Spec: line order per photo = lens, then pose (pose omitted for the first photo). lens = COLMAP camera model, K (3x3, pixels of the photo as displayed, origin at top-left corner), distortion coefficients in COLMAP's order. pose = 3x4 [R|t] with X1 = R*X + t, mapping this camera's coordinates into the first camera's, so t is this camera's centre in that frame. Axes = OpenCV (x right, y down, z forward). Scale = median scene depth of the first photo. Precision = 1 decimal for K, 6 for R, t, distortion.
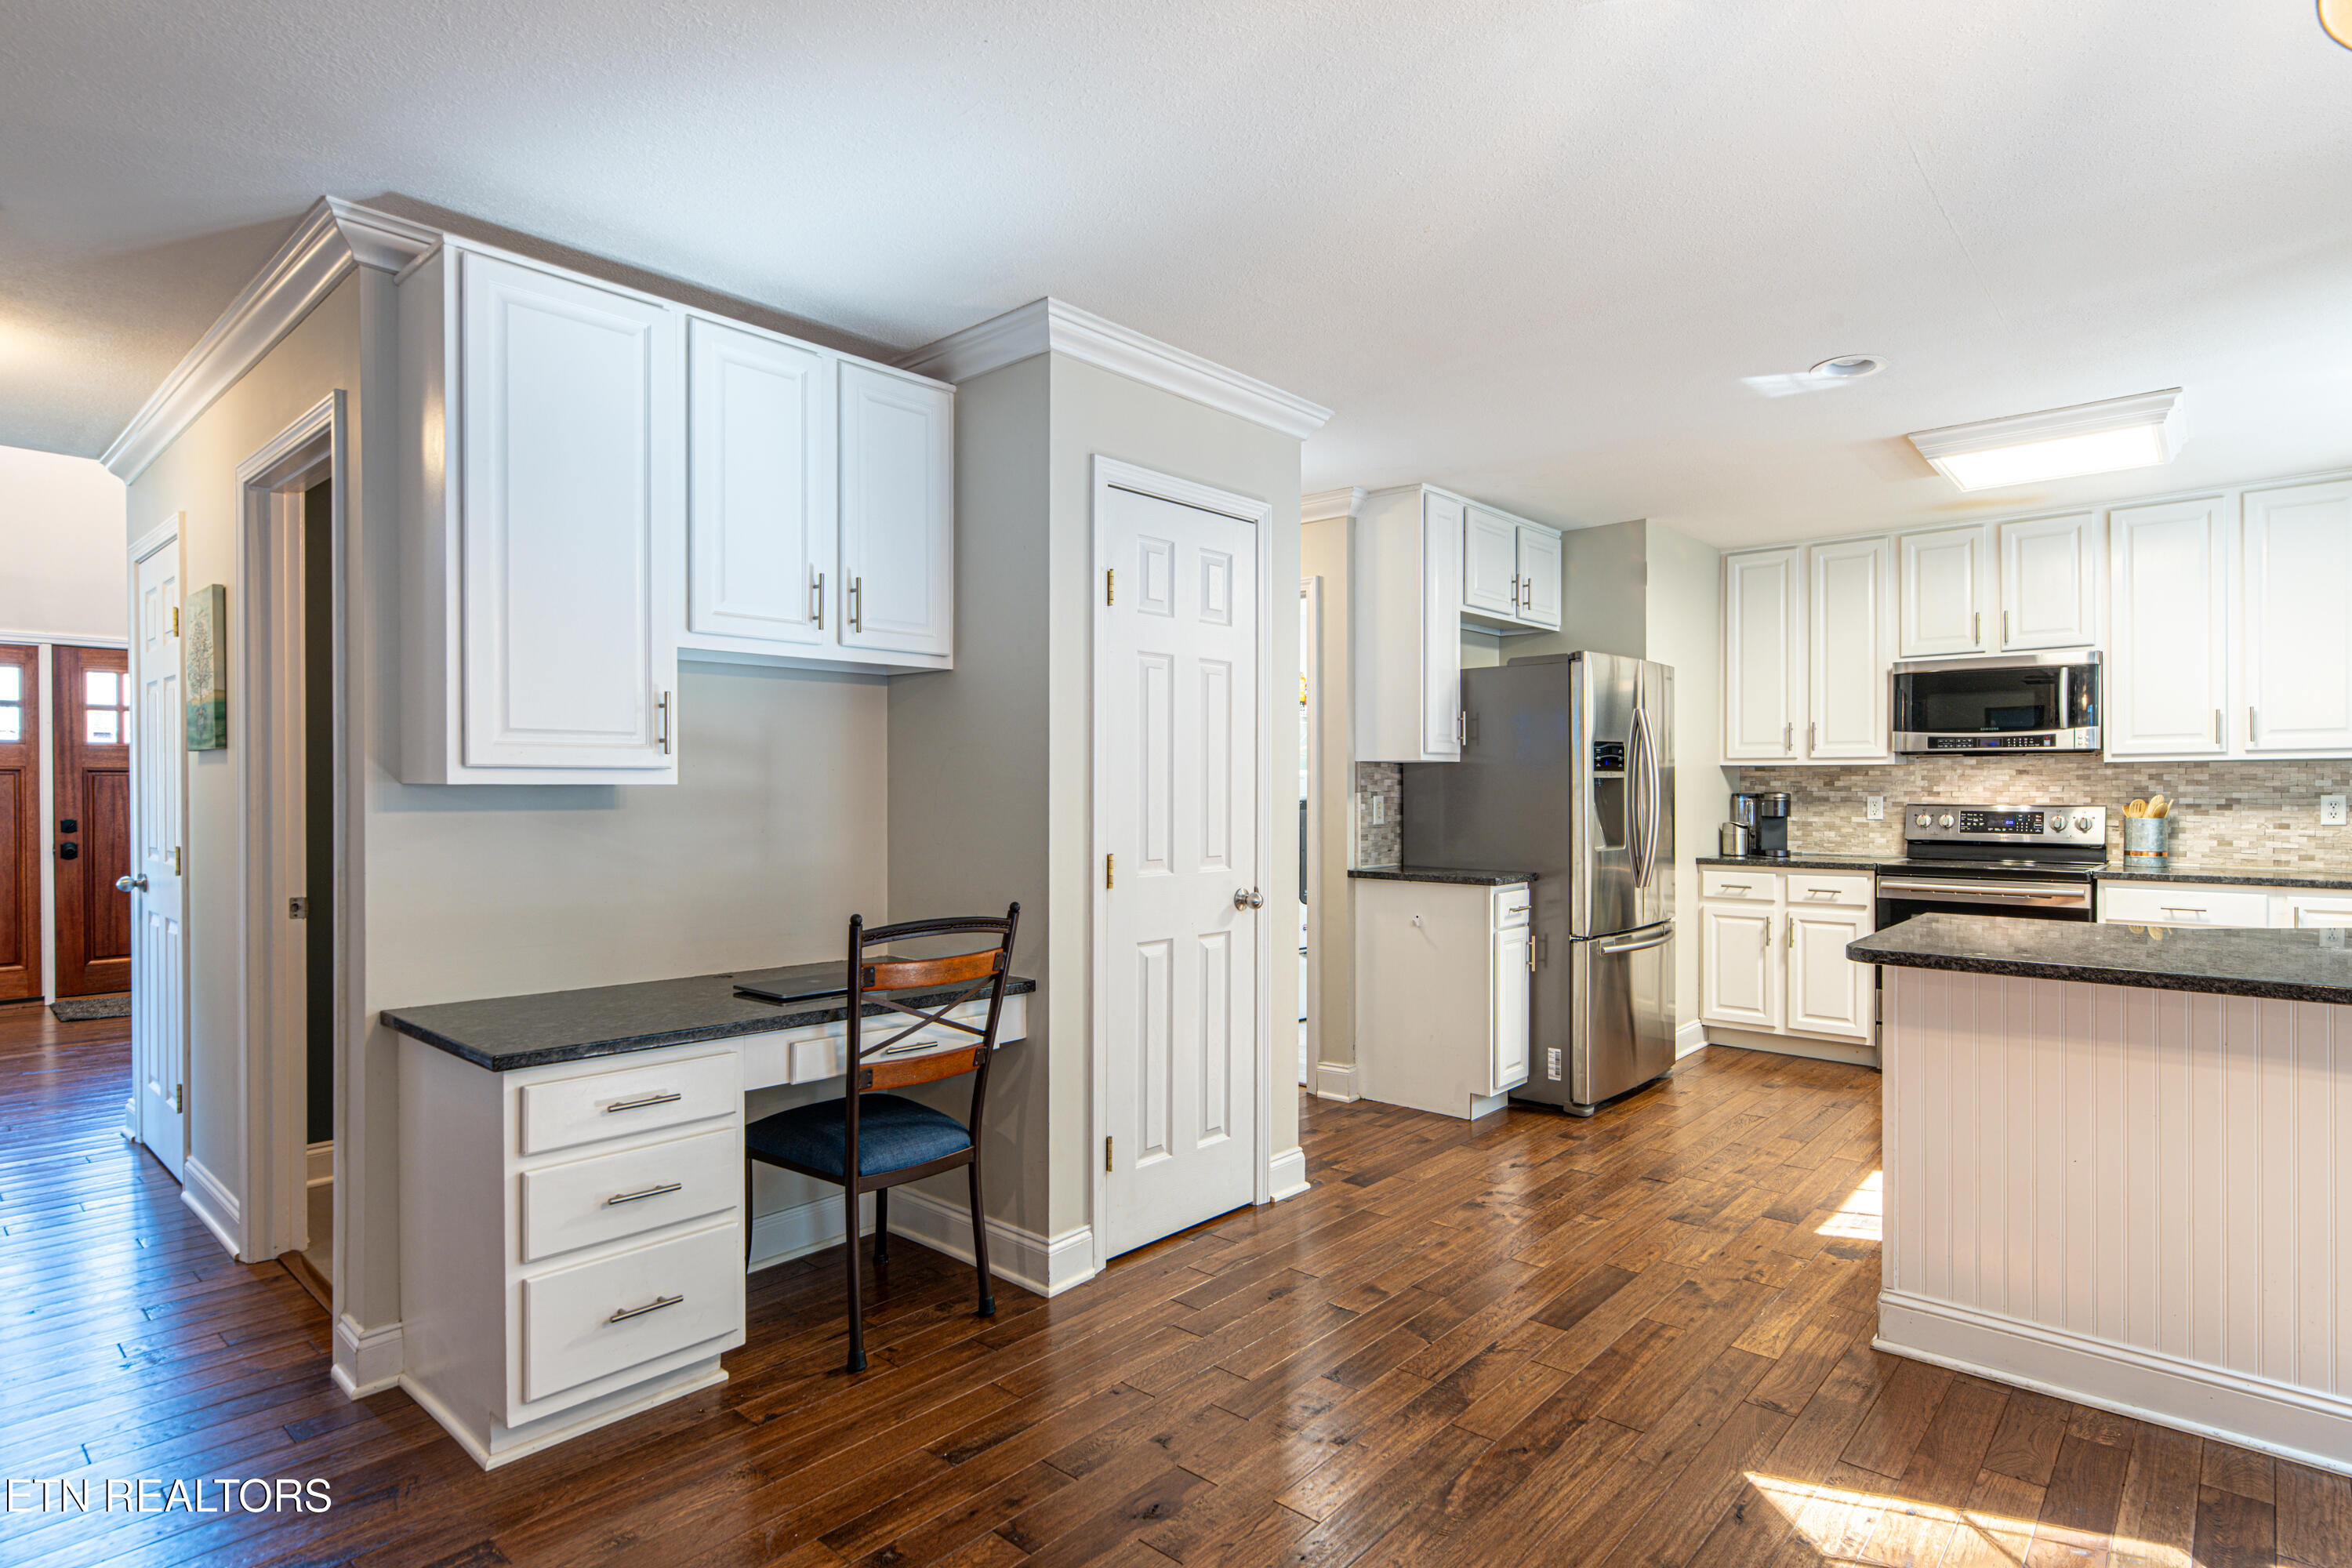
lens RADIAL K [[1224.7, 0, 1204.9], [0, 1224.7, 793.2], [0, 0, 1]] dist [0.001631, -0.000502]
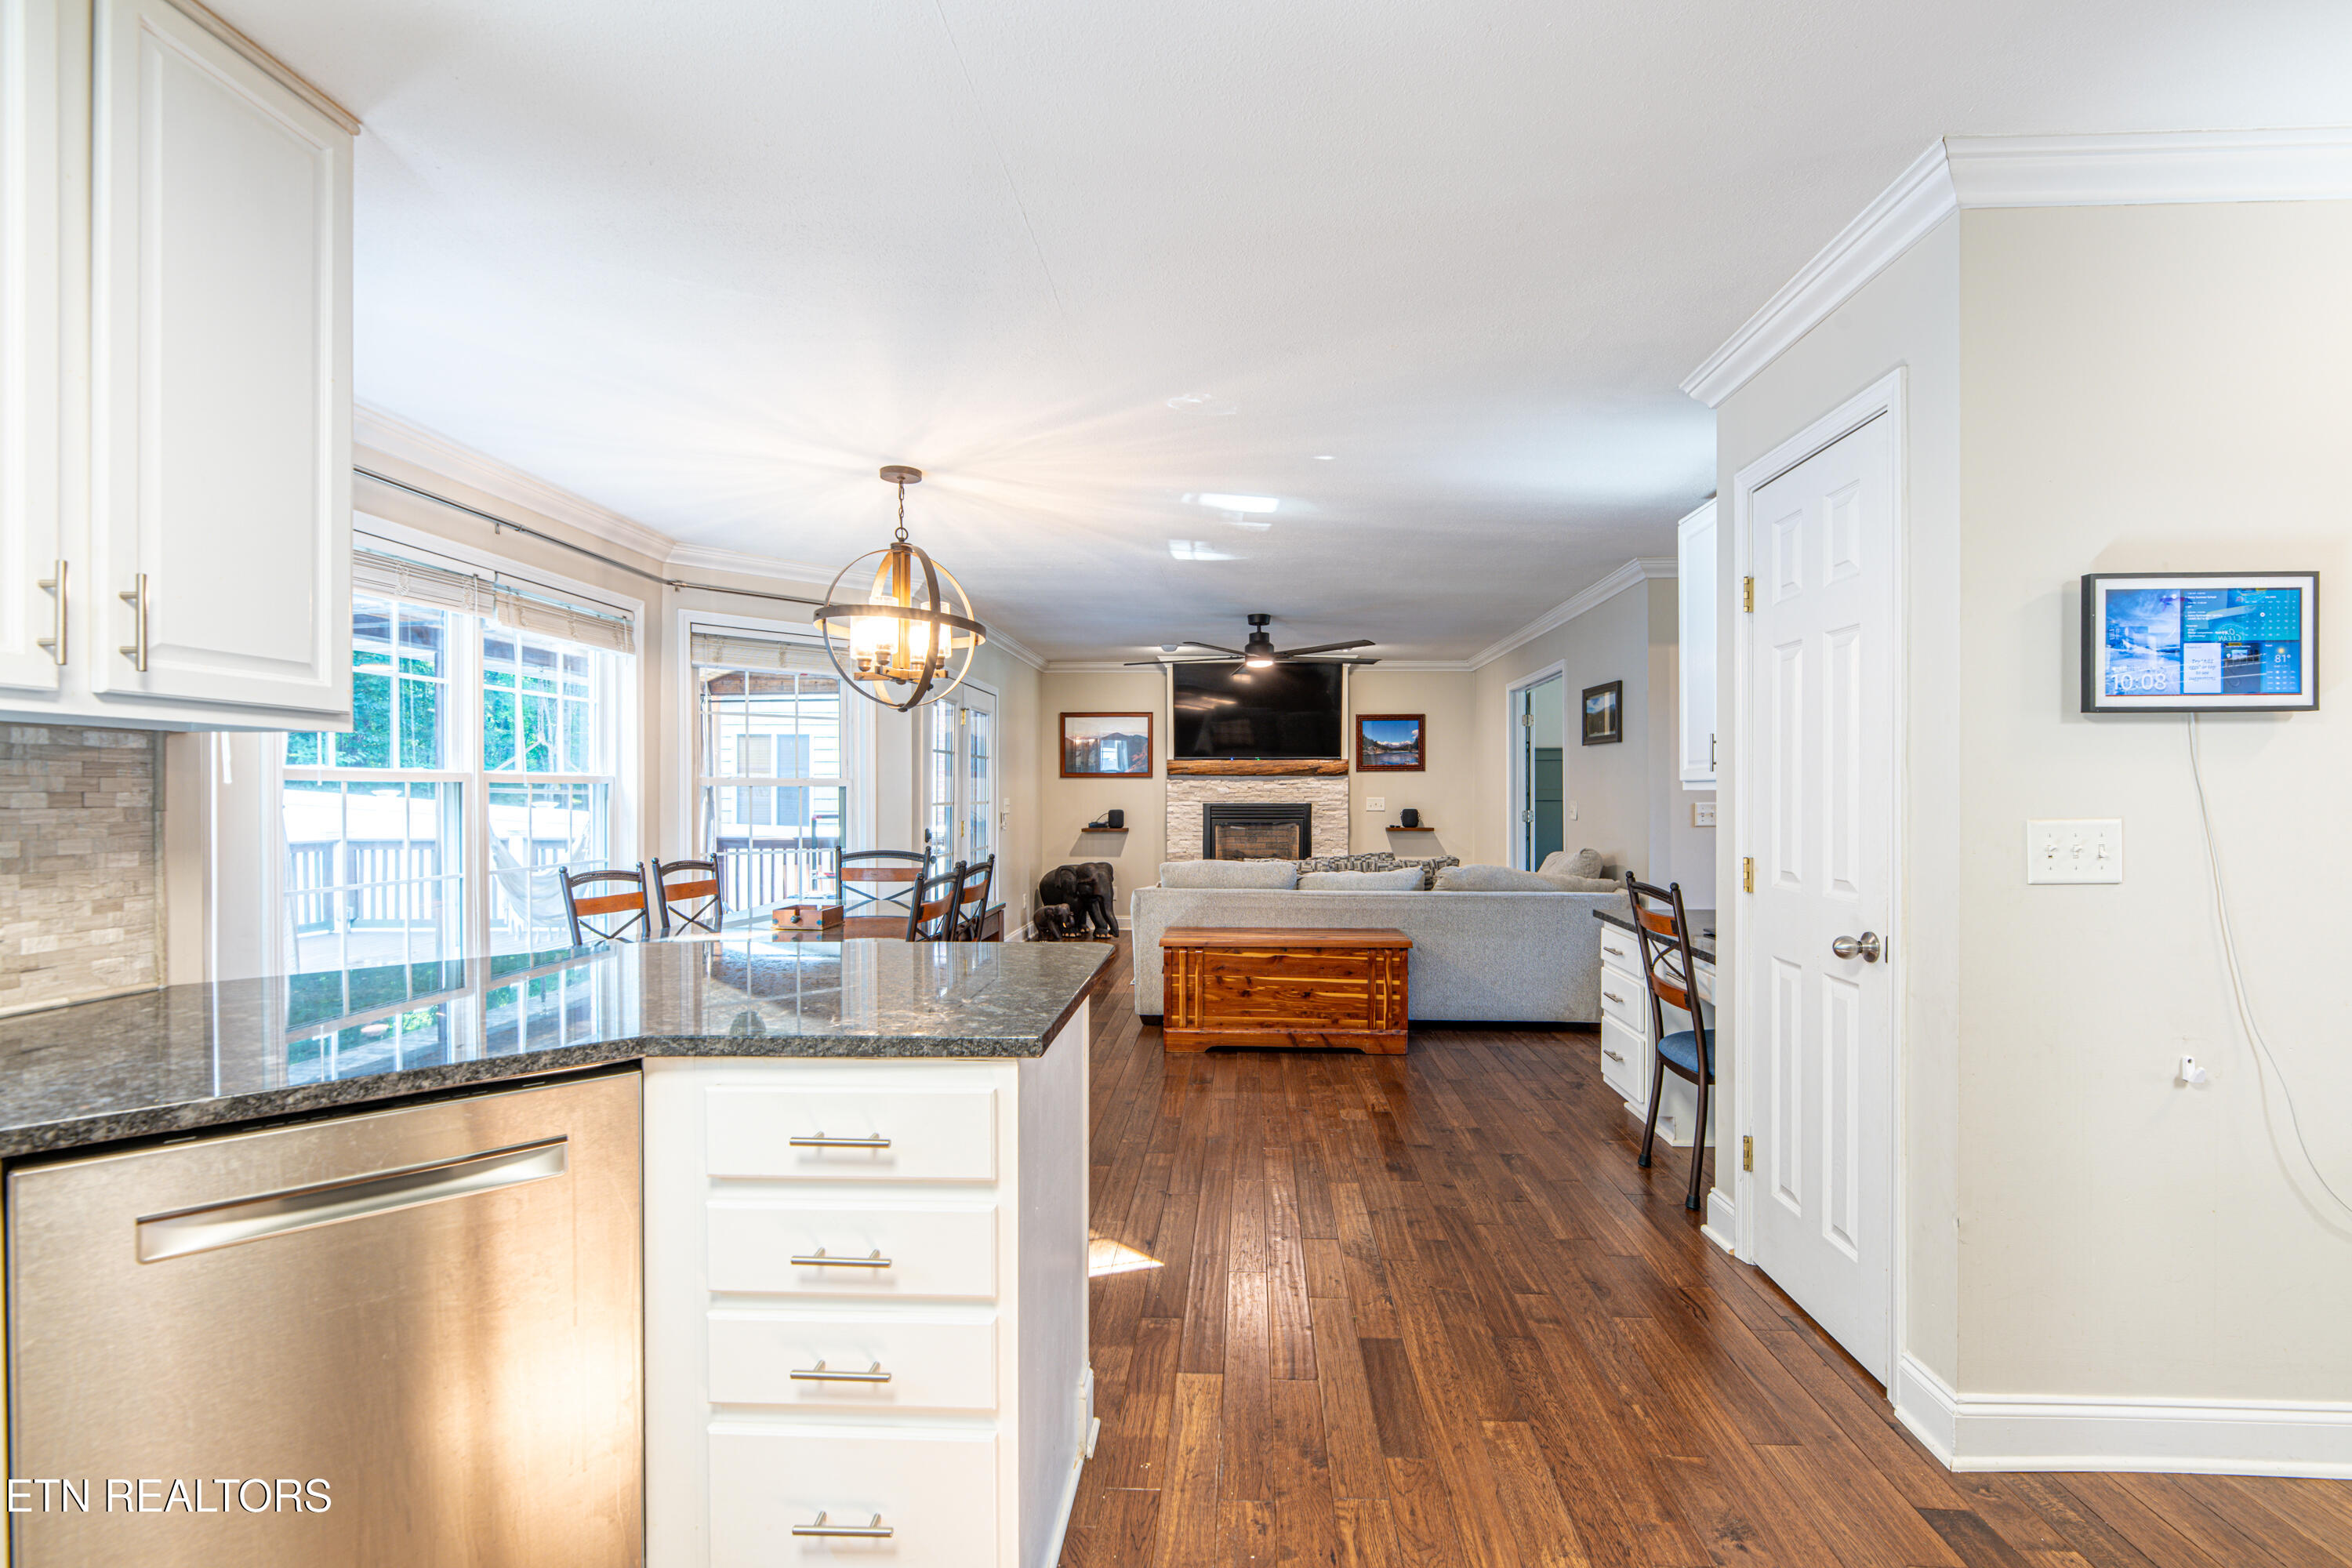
lens RADIAL K [[1056.4, 0, 1168.8], [0, 1056.4, 790.2], [0, 0, 1]] dist [0.002458, 0.000382]
pose [[-0.804321, -0.000003, -0.594195, 0.510572], [-0.000417, 1.000000, 0.000560, -0.003399], [0.594195, 0.000698, -0.804321, 0.877991]]
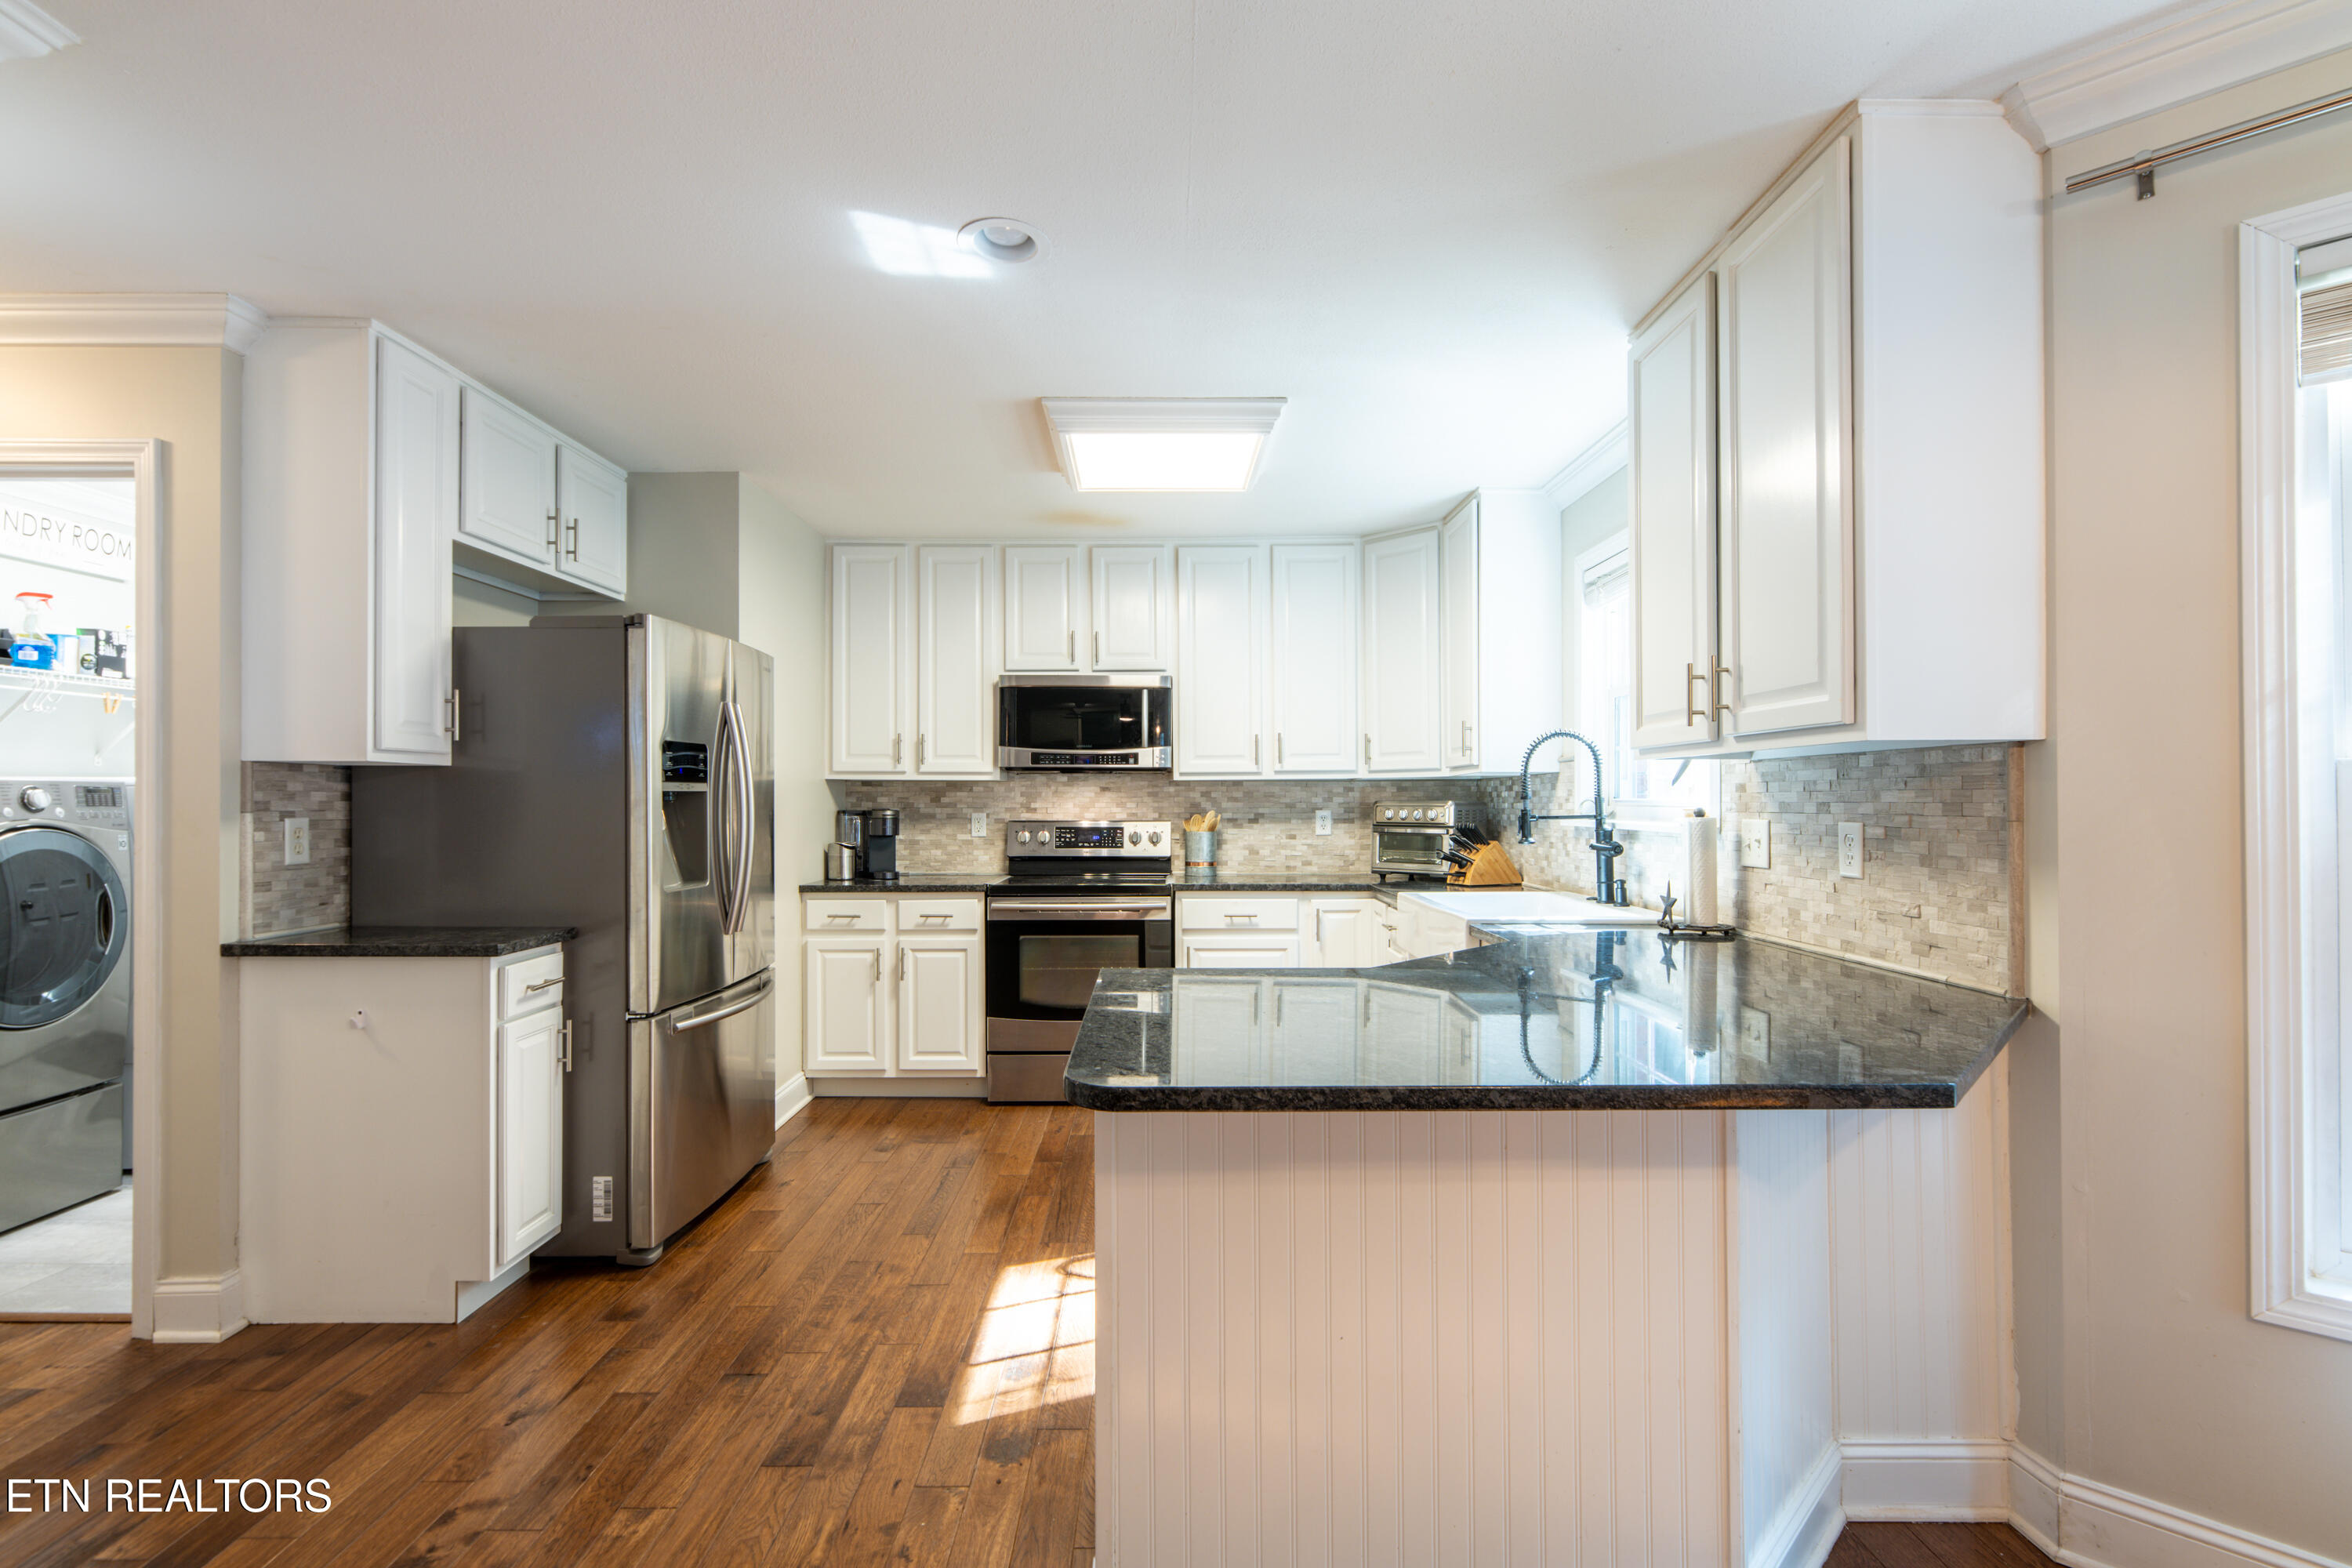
lens RADIAL K [[1065.9, 0, 1178.4], [0, 1065.9, 798.5], [0, 0, 1]] dist [-0.002035, -0.000264]
pose [[0.746723, 0.002829, 0.665129, 0.115500], [0.003364, 0.999962, -0.008029, -0.001849], [-0.665126, 0.008233, 0.746685, 0.298461]]
